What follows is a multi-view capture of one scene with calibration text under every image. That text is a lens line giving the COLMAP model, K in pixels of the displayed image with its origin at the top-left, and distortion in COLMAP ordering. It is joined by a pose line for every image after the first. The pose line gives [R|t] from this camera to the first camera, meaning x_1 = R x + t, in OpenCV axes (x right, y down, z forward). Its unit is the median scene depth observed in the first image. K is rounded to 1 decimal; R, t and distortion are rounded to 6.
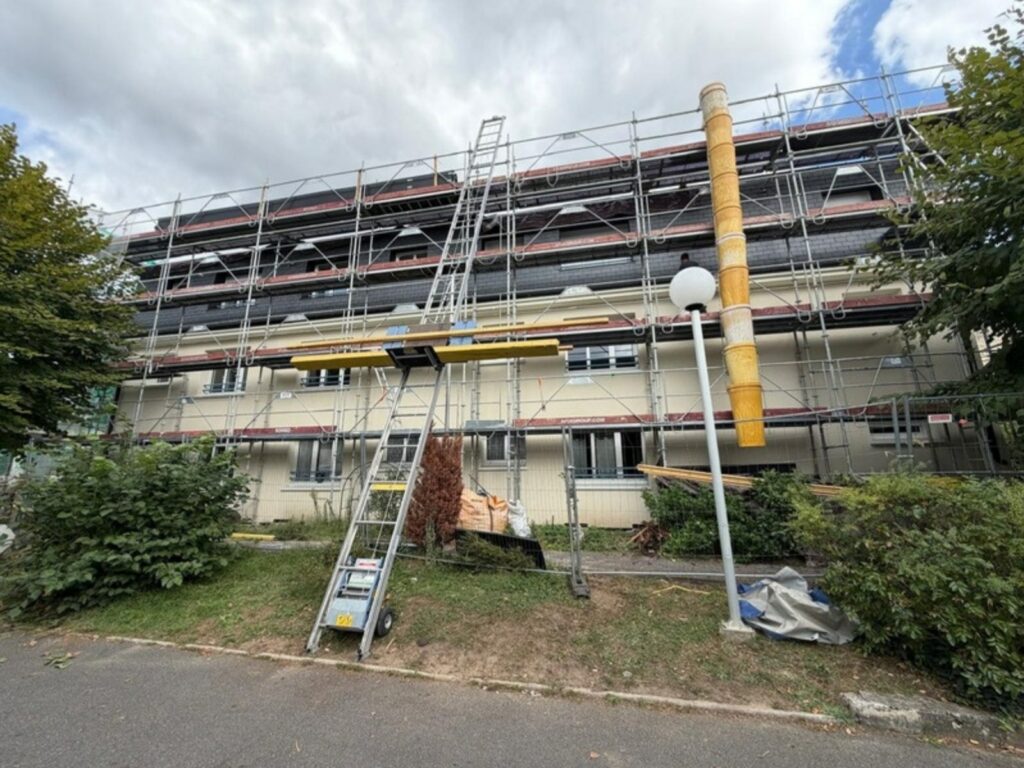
lens RADIAL K [[407.2, 0, 512.0], [0, 407.2, 384.0], [0, 0, 1]] dist [-0.001408, 0.000495]
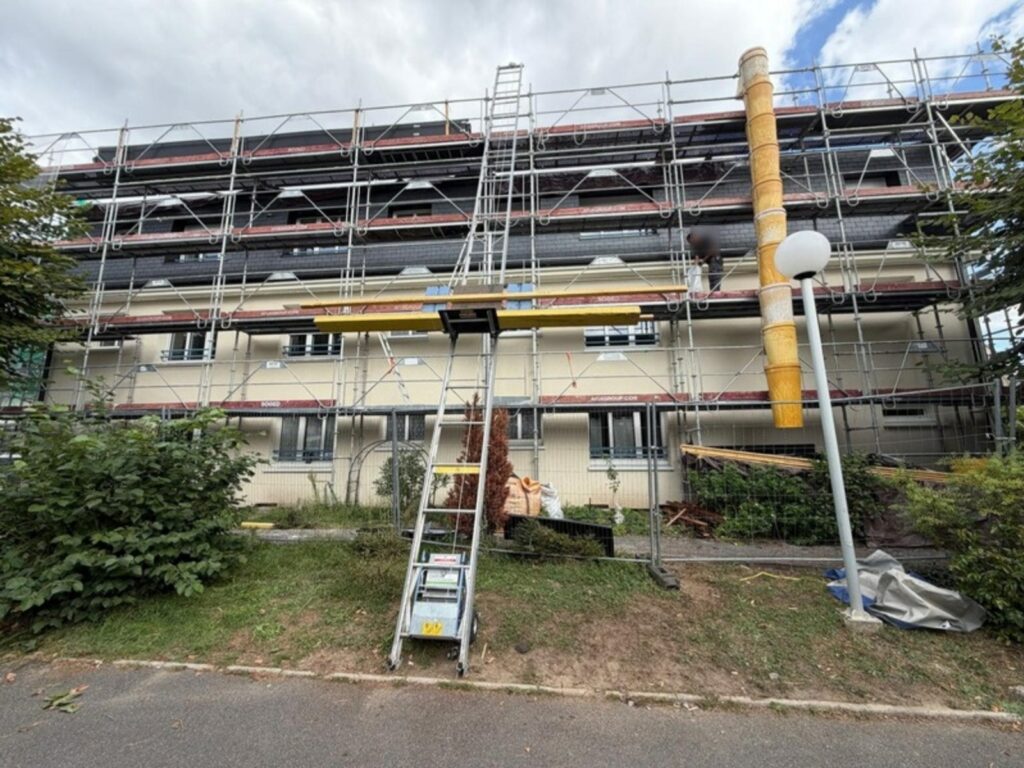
lens RADIAL K [[407.2, 0, 512.0], [0, 407.2, 384.0], [0, 0, 1]] dist [-0.001408, 0.000495]
pose [[0.993263, 0.021333, 0.113899, -0.168342], [-0.027040, 0.998442, 0.048802, 0.015236], [-0.112680, -0.051553, 0.992293, 0.082861]]
